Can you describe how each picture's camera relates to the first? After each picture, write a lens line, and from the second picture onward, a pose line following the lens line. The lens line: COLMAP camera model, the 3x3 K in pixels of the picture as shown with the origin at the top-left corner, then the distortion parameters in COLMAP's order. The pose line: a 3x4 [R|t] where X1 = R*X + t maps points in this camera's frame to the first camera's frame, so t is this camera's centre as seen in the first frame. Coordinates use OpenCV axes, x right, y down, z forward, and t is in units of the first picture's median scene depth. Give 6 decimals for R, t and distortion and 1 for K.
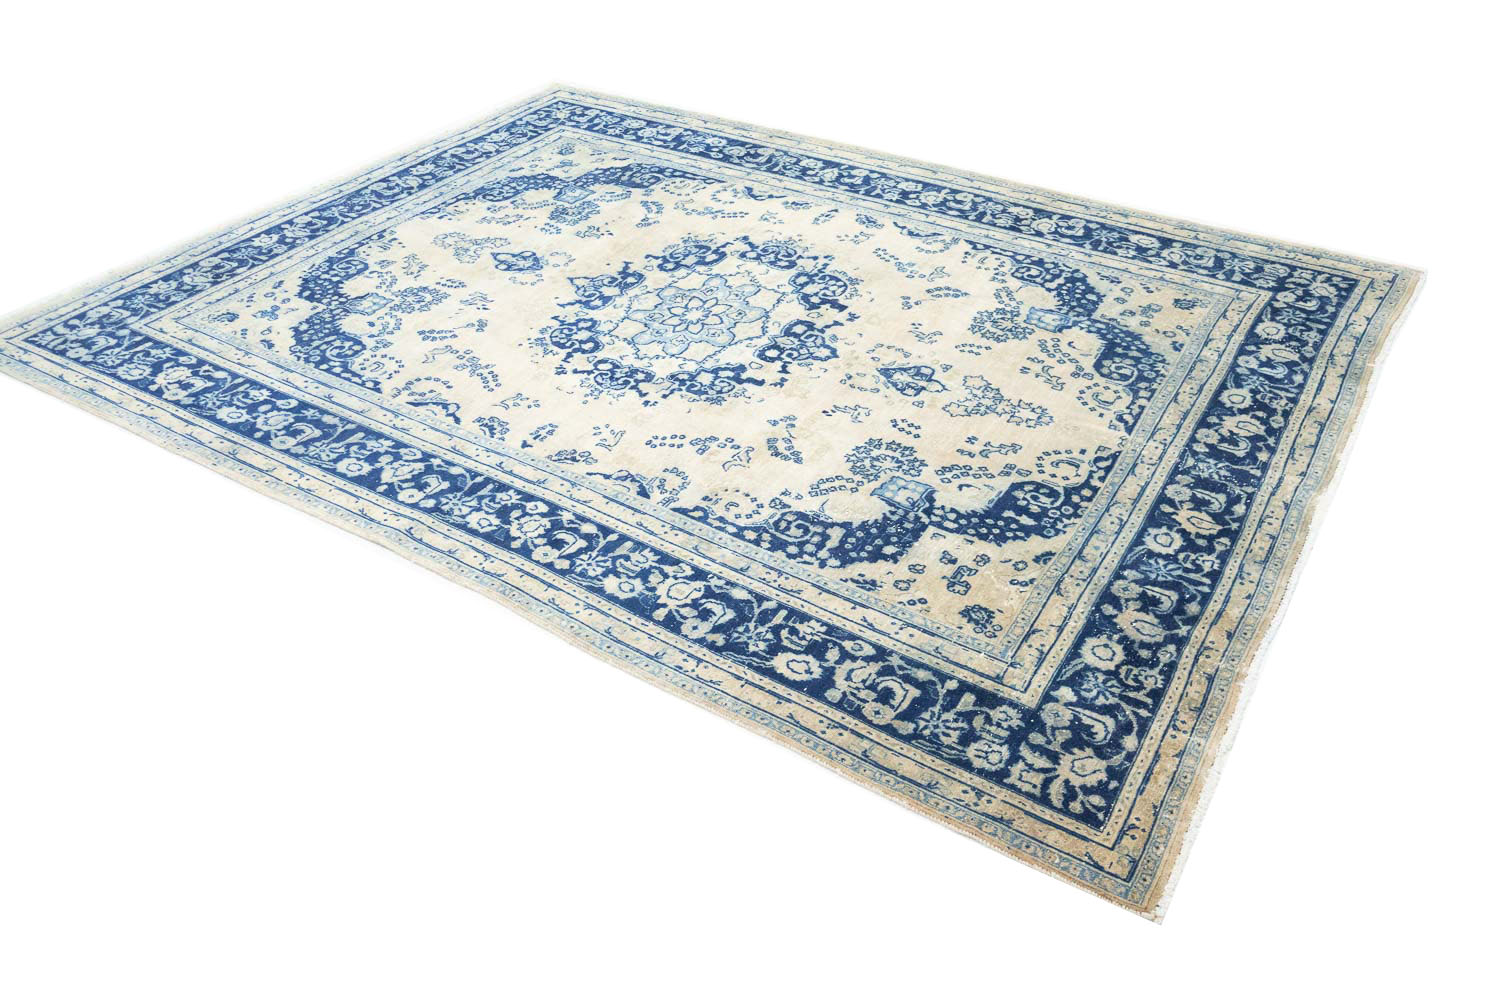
lens RADIAL K [[1223.0, 0, 735.7], [0, 1223.0, 507.7], [0, 0, 1]] dist [-0.002427, -0.005822]
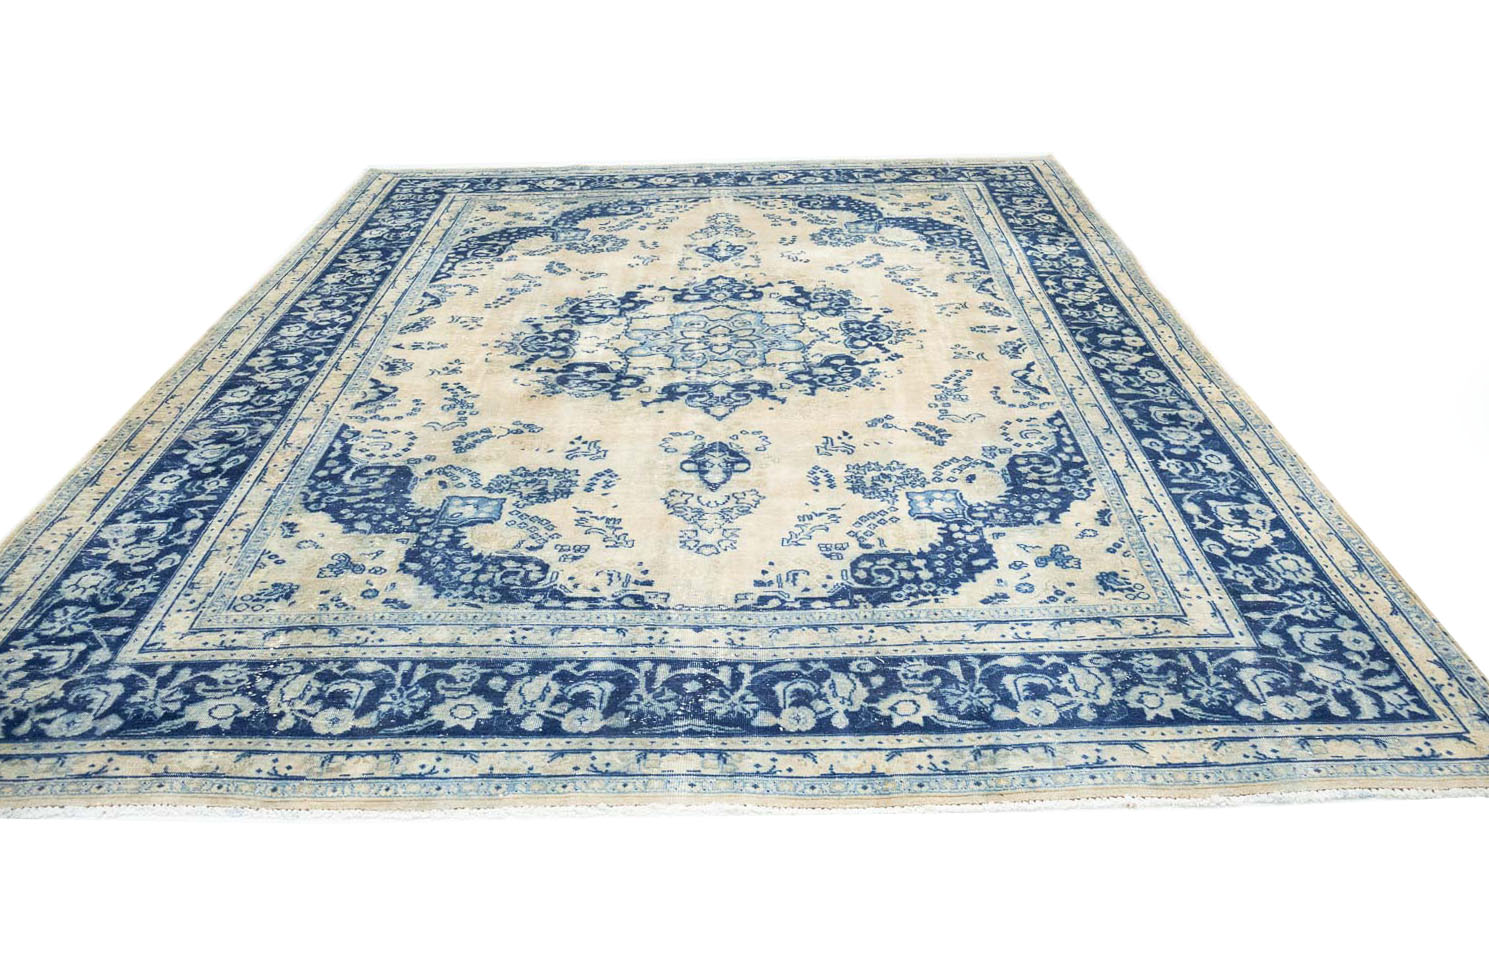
lens RADIAL K [[1252.0, 0, 722.0], [0, 1252.0, 487.1], [0, 0, 1]] dist [-0.002518, -0.013484]
pose [[-0.545660, -0.389385, 0.742048, -0.817651], [0.525189, 0.531121, 0.664897, -0.763220], [-0.653018, 0.752522, -0.085310, 1.230968]]
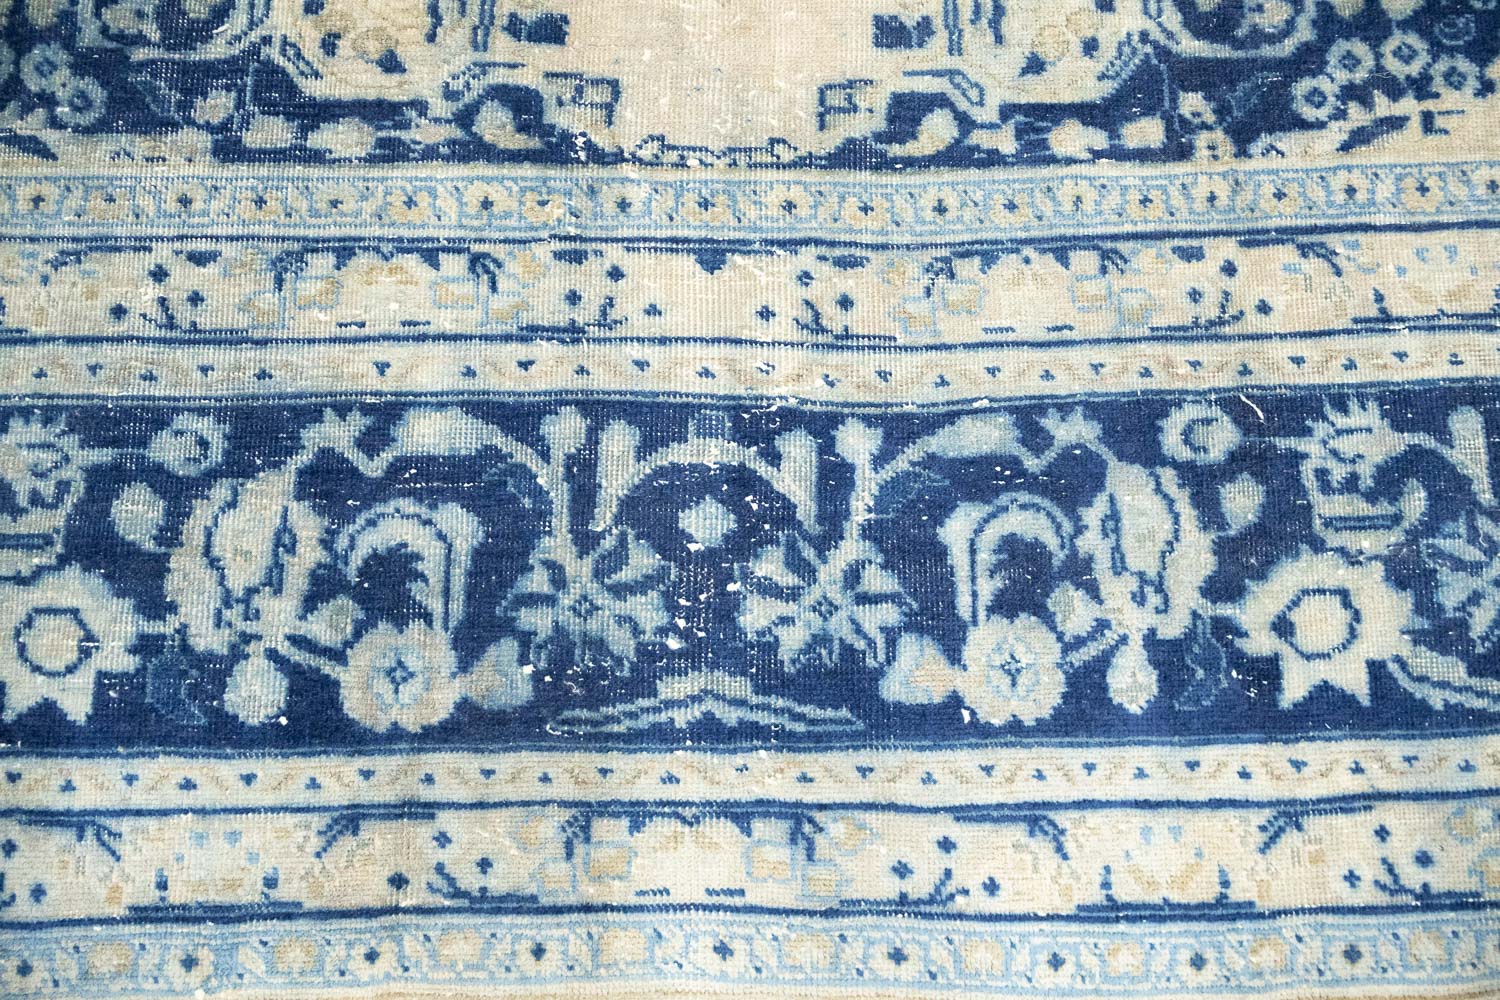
lens RADIAL K [[1223.0, 0, 735.7], [0, 1223.0, 507.7], [0, 0, 1]] dist [-0.002427, -0.005822]
pose [[-0.565919, -0.811218, 0.147176, -0.421473], [0.505978, -0.200789, 0.838850, -0.480206], [-0.650939, 0.549189, 0.524089, 1.147841]]
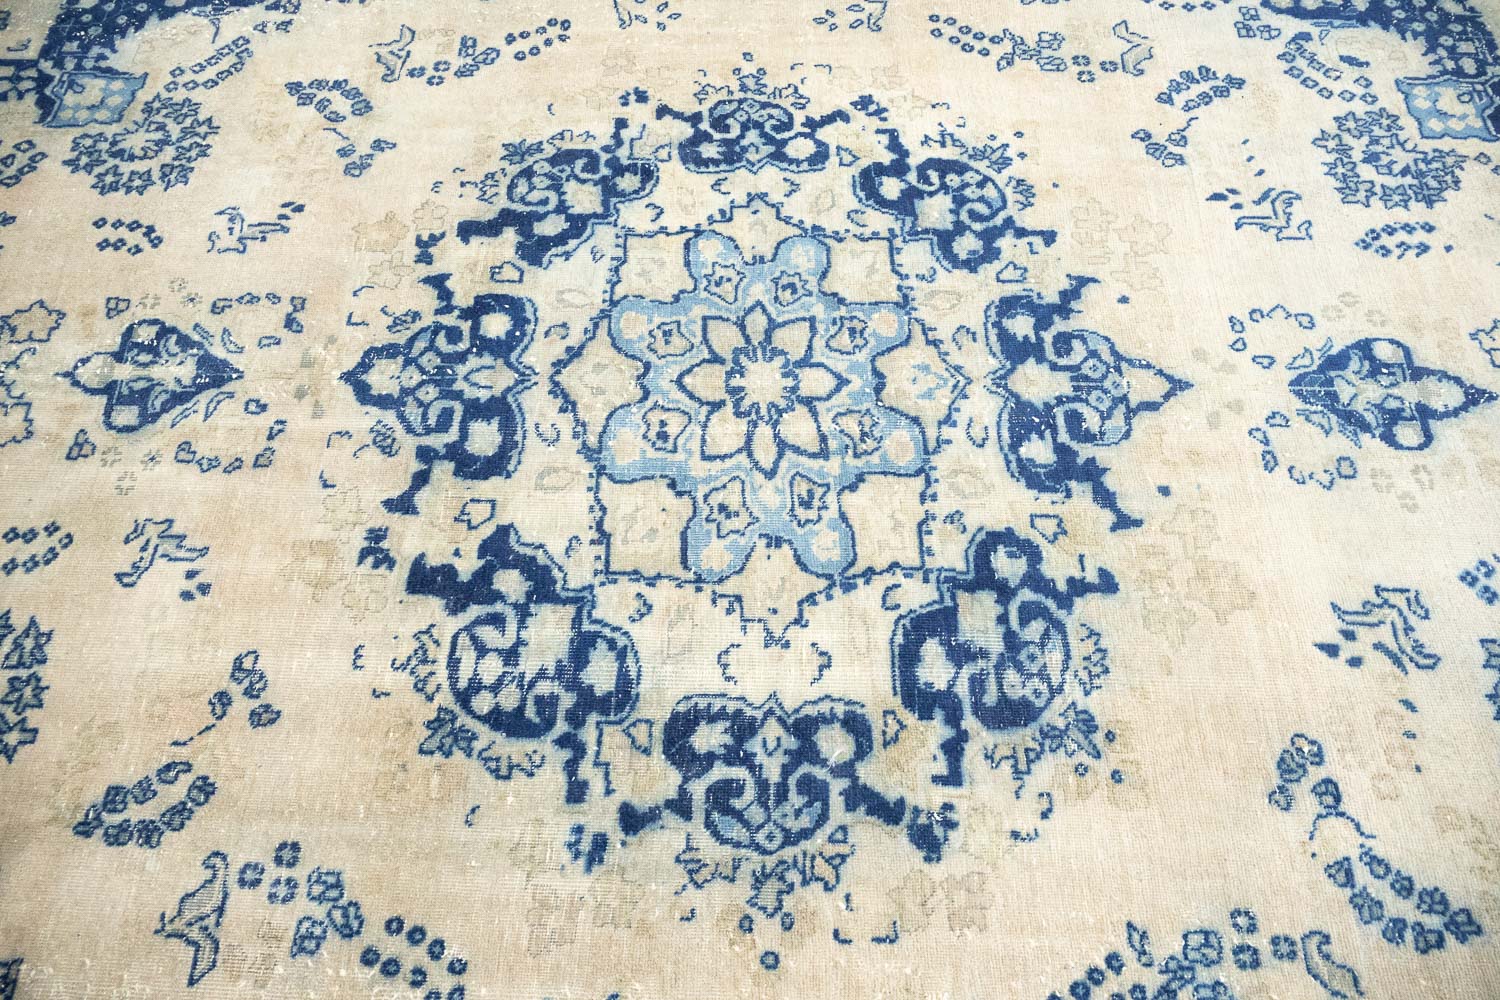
lens RADIAL K [[1223.0, 0, 735.7], [0, 1223.0, 507.7], [0, 0, 1]] dist [-0.002427, -0.005822]
pose [[-0.851342, 0.471348, -0.230323, 0.086649], [-0.277070, -0.031170, 0.960344, -0.559240], [0.445477, 0.881396, 0.157132, 1.028111]]
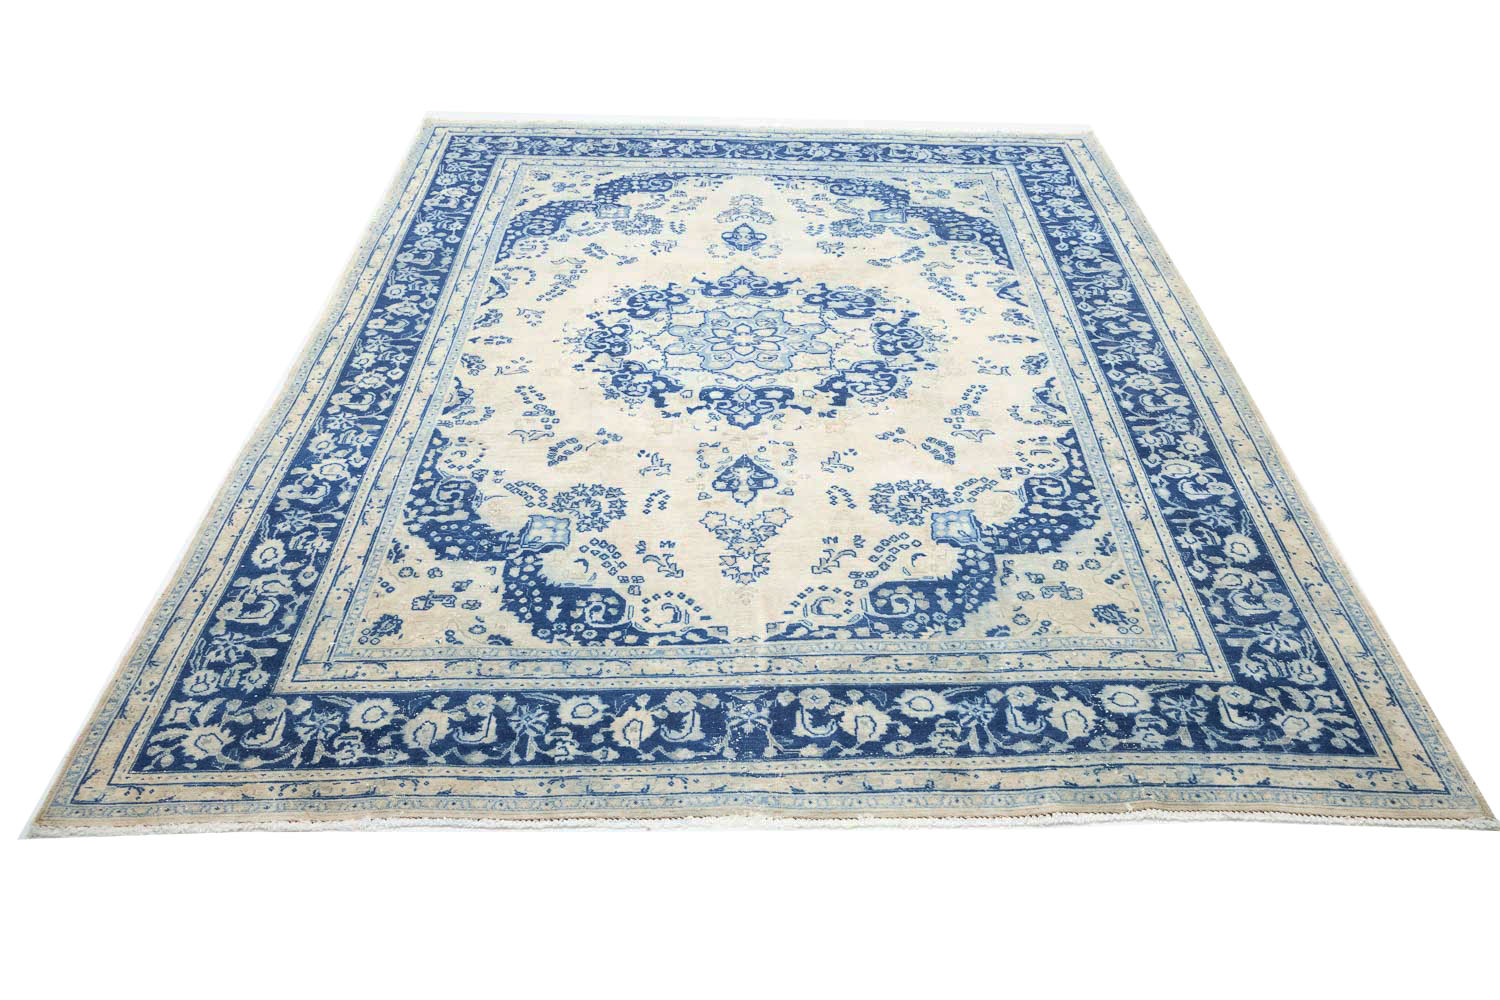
lens RADIAL K [[1238.1, 0, 743.1], [0, 1238.1, 502.1], [0, 0, 1]] dist [-0.015710, -0.000800]
pose [[0.553983, 0.526883, -0.644591, 0.733401], [-0.523425, 0.822517, 0.222469, -0.289475], [0.647402, 0.214151, 0.731444, 0.301615]]
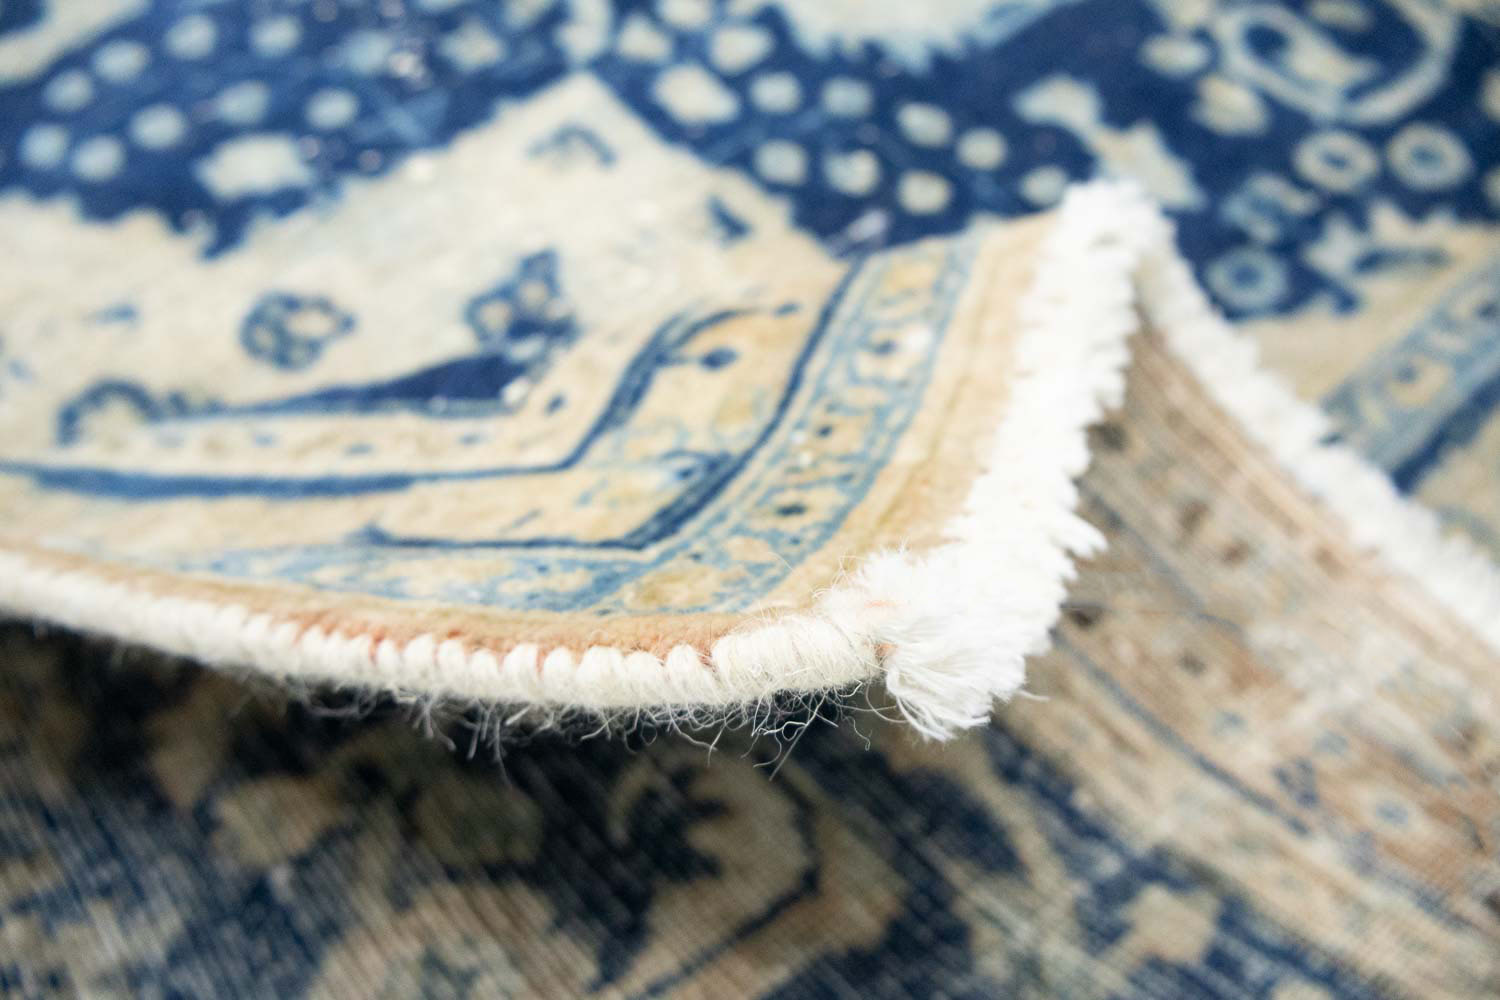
lens RADIAL K [[1256.3, 0, 750.0], [0, 1256.3, 500.0], [0, 0, 1]] dist [0.004660, 0.001628]
pose [[0.952969, 0.263962, -0.148907, 0.183160], [-0.192053, 0.906063, 0.377049, -0.002123], [0.234446, -0.330718, 0.914145, 0.668875]]
